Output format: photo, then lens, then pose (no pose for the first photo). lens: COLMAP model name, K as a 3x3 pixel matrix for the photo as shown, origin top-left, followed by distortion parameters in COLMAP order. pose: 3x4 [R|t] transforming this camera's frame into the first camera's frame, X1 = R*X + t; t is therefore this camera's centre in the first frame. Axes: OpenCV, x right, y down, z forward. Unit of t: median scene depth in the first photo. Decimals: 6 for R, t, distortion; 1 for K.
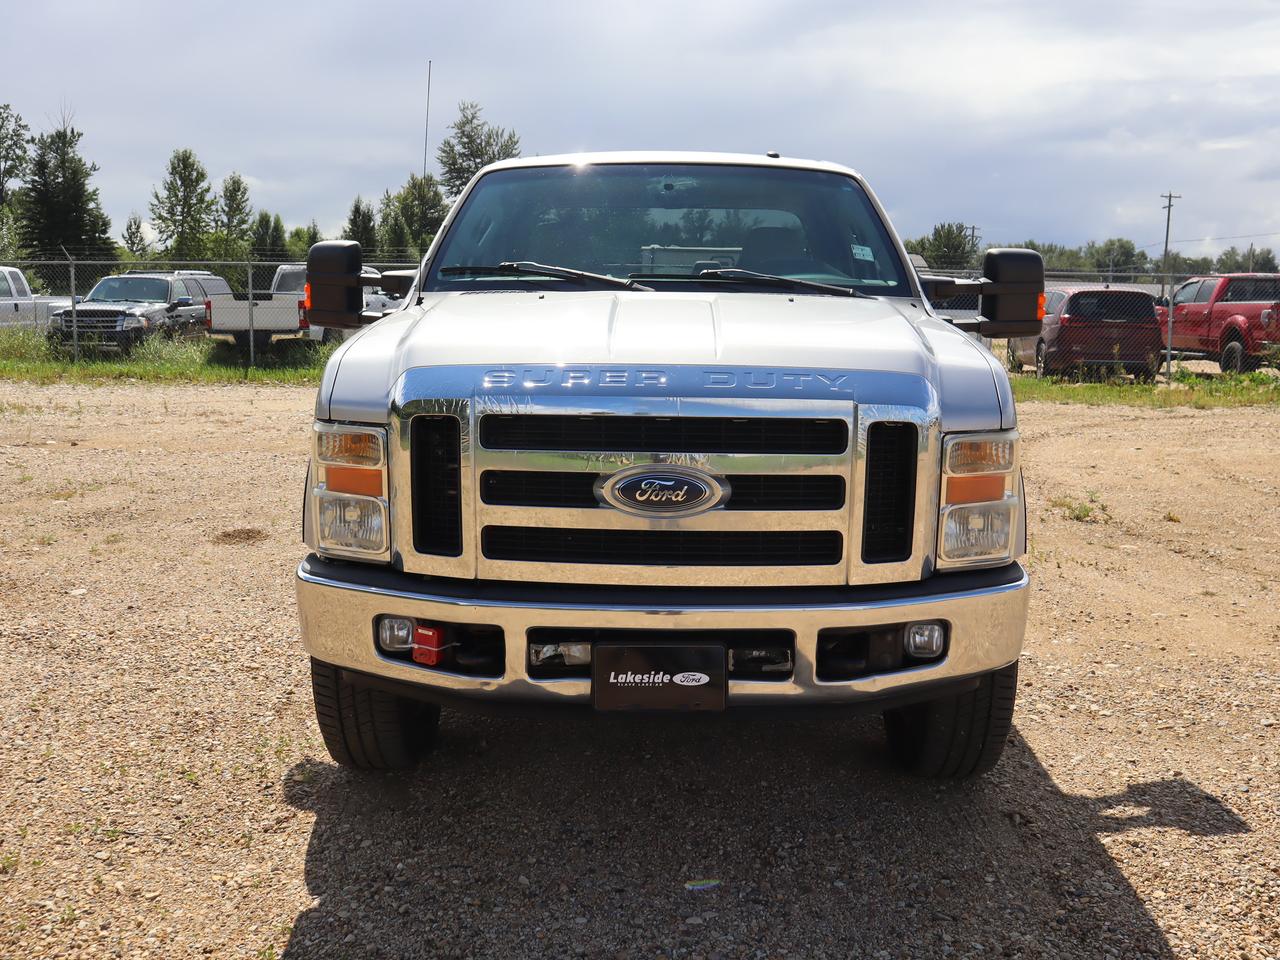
lens RADIAL K [[1343.5, 0, 640.0], [0, 1343.5, 482.0], [0, 0, 1]] dist [-0.025942, 0.000000]
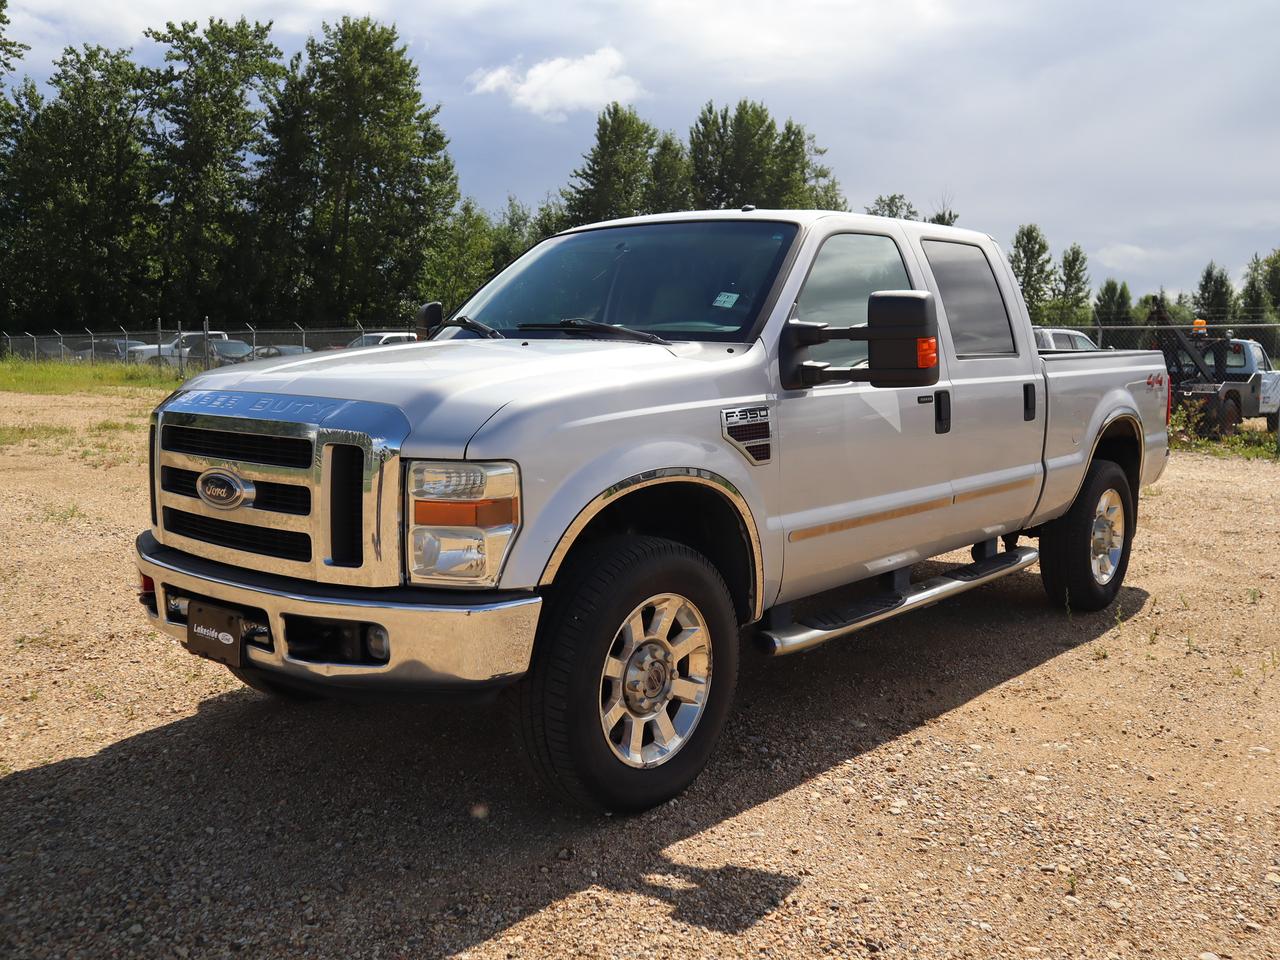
lens RADIAL K [[1278.5, 0, 640.7], [0, 1278.5, 478.7], [0, 0, 1]] dist [-0.039037, 0.000000]
pose [[0.737858, 0.068596, -0.671462, 0.706991], [-0.100216, 0.994930, -0.008484, -0.020294], [0.667475, 0.073551, 0.740991, 0.226967]]
